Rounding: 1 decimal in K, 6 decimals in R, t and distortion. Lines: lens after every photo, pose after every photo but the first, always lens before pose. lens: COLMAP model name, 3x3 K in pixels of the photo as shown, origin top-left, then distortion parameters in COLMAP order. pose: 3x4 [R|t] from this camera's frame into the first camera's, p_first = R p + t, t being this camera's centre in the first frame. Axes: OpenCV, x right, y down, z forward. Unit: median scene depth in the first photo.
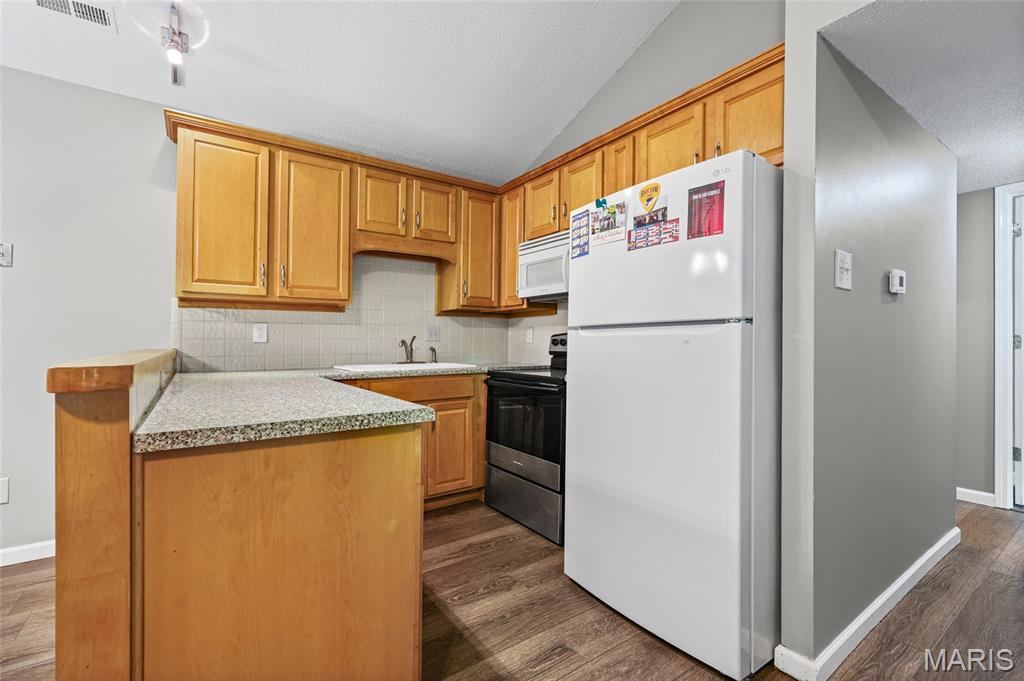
lens RADIAL K [[451.3, 0, 508.0], [0, 451.3, 335.4], [0, 0, 1]] dist [0.000274, 0.000063]
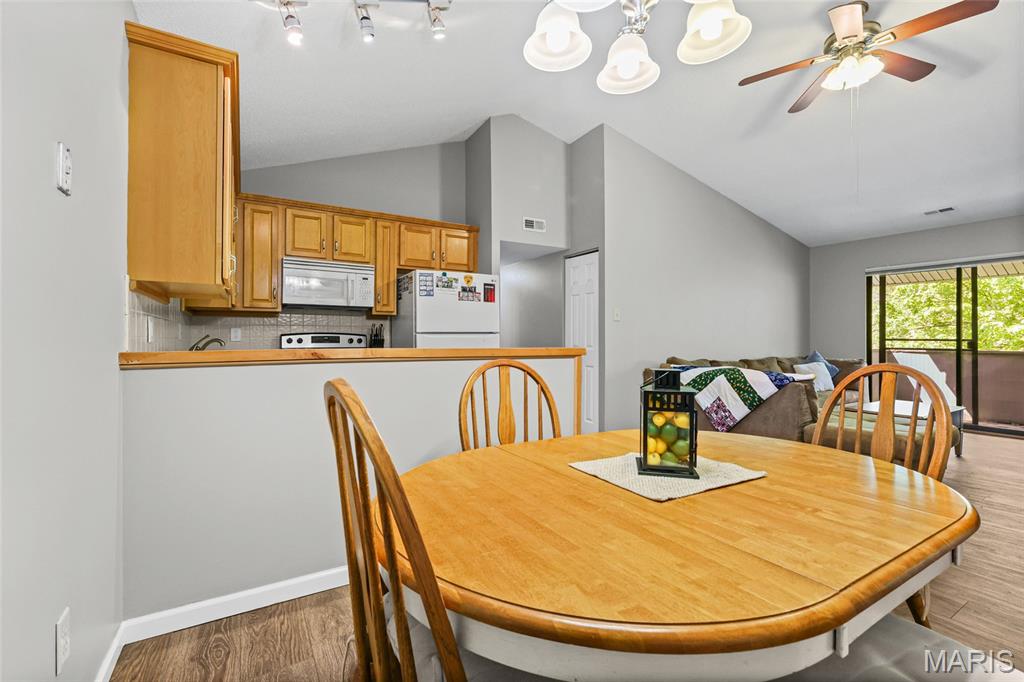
lens RADIAL K [[445.3, 0, 517.1], [0, 445.3, 335.4], [0, 0, 1]] dist [-0.001164, 0.000008]
pose [[0.055161, 0.002072, 0.998475, -1.225784], [-0.014959, 0.999887, -0.001249, -0.007091], [-0.998365, -0.014867, 0.055186, 0.359715]]
